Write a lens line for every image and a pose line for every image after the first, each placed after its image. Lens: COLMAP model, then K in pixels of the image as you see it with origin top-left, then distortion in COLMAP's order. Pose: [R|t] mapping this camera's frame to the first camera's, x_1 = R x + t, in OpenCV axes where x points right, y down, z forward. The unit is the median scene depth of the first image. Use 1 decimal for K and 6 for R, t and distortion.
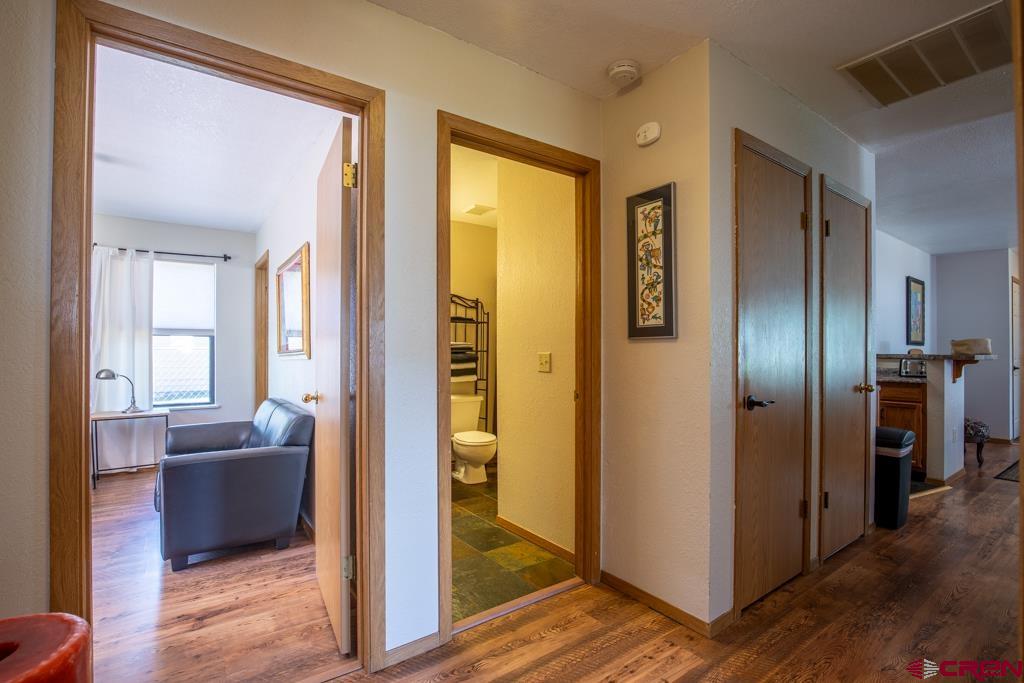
lens RADIAL K [[476.0, 0, 512.0], [0, 476.0, 341.5], [0, 0, 1]] dist [-0.018177, 0.000070]
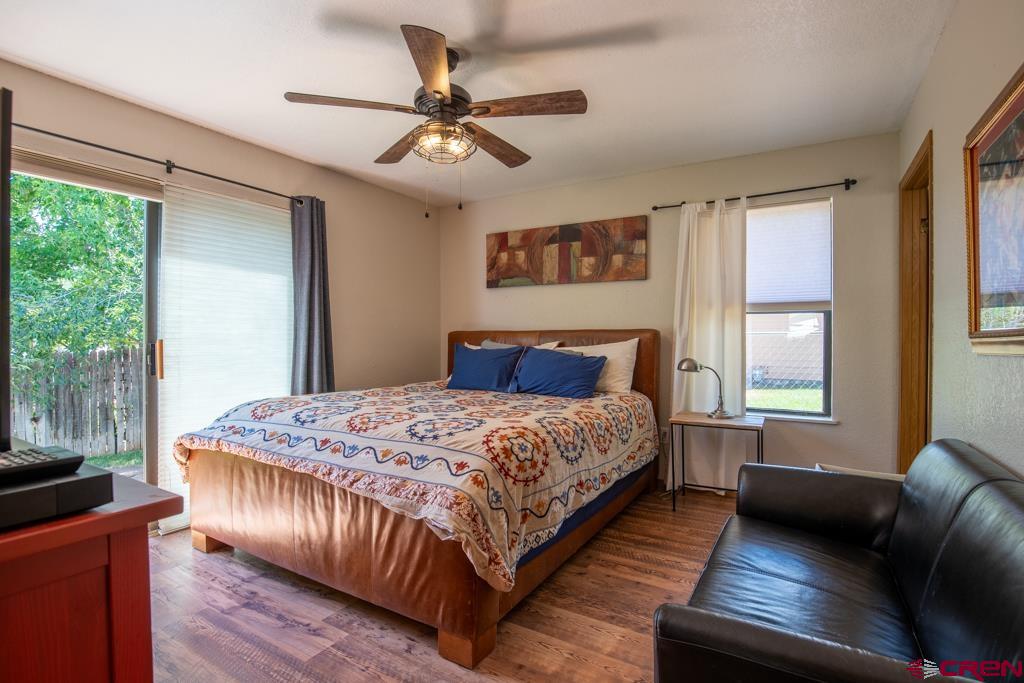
lens RADIAL K [[477.9, 0, 543.3], [0, 477.9, 344.5], [0, 0, 1]] dist [-0.020493, -0.000056]
pose [[0.430219, 0.017085, -0.902563, -0.214590], [0.016391, 0.999508, 0.026733, 0.009642], [0.902576, -0.026295, 0.429727, 0.367539]]
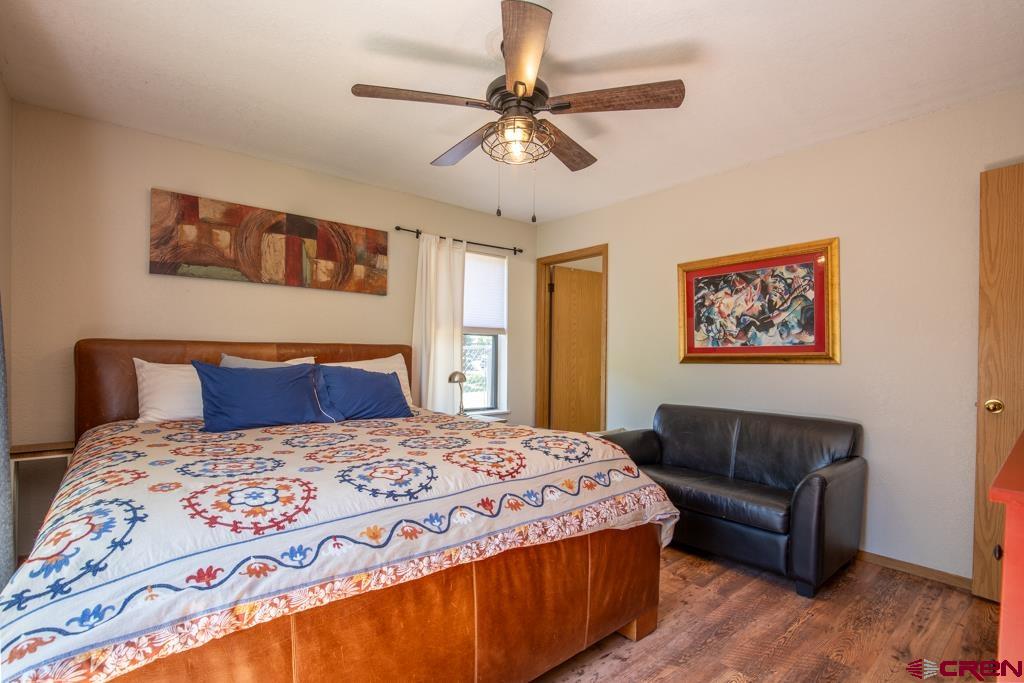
lens RADIAL K [[479.9, 0, 489.0], [0, 479.9, 355.9], [0, 0, 1]] dist [-0.018543, 0.000242]
pose [[0.997787, 0.012000, 0.065403, -0.711462], [-0.013732, 0.999565, 0.026095, 0.004200], [-0.065062, -0.026936, 0.997518, 0.064892]]
